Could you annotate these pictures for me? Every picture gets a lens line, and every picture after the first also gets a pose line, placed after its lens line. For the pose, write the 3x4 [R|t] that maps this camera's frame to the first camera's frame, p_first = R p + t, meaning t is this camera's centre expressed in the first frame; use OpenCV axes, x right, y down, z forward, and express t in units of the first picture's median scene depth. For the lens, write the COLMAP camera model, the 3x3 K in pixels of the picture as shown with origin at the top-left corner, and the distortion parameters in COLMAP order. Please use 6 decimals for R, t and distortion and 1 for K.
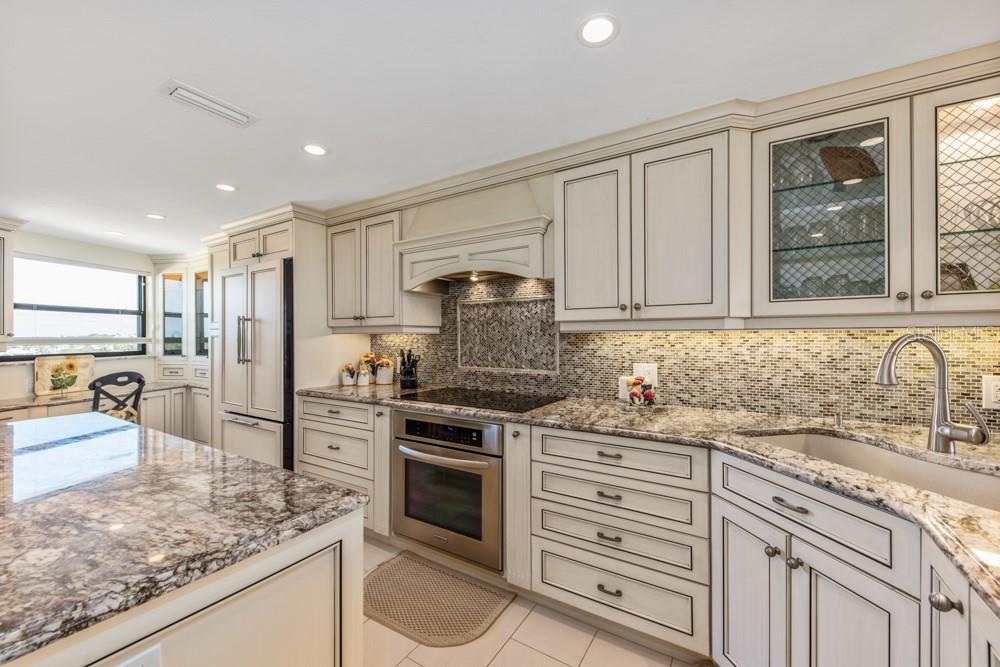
lens RADIAL K [[399.9, 0, 505.1], [0, 399.9, 334.4], [0, 0, 1]] dist [0.001233, -0.000288]
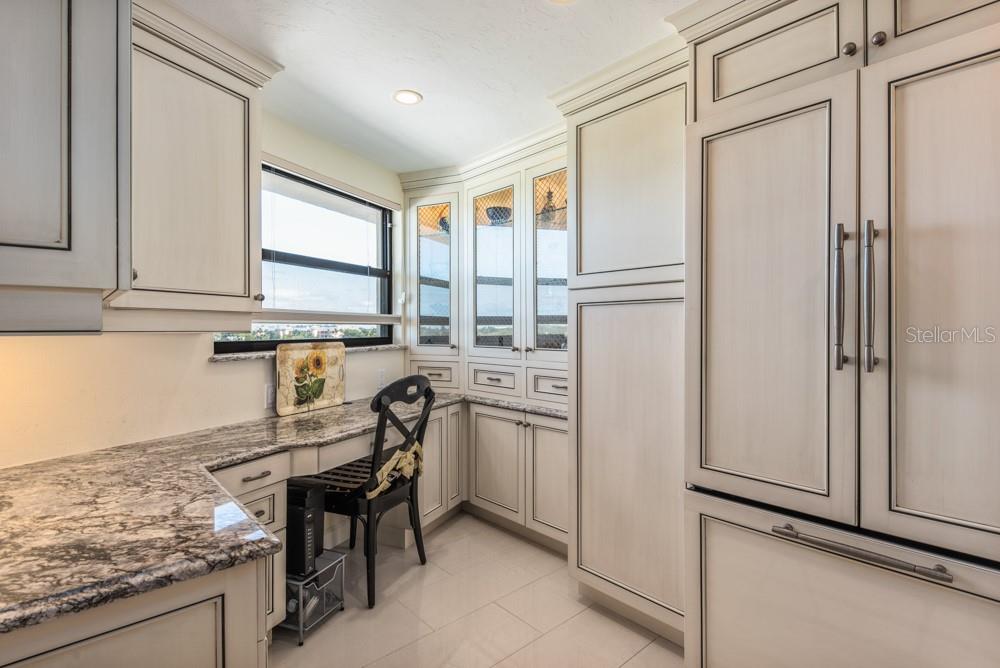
lens RADIAL K [[478.0, 0, 497.1], [0, 478.0, 327.2], [0, 0, 1]] dist [0.022044, 0.000109]
pose [[0.963055, 0.003670, -0.269278, -0.670762], [-0.003643, 0.999993, 0.000598, 0.030214], [0.269279, 0.000405, 0.963062, 0.429866]]
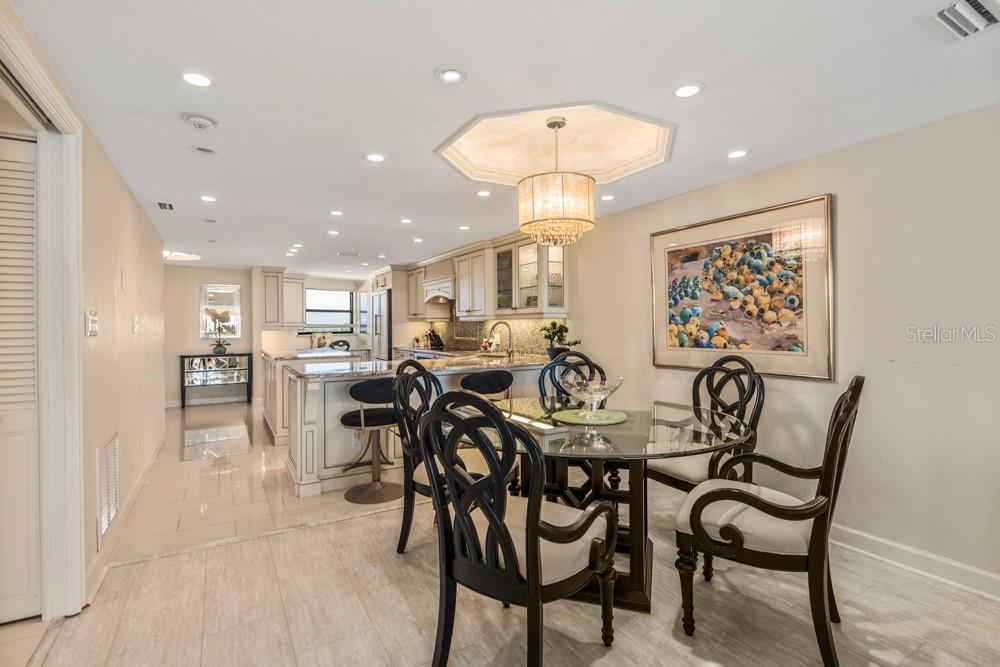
lens RADIAL K [[478.0, 0, 506.8], [0, 478.0, 326.4], [0, 0, 1]] dist [0.022044, 0.000109]
pose [[0.884894, 0.000754, -0.465793, 1.000182], [0.003020, 0.999968, 0.007356, 0.003726], [0.465783, -0.007916, 0.884863, -0.836138]]
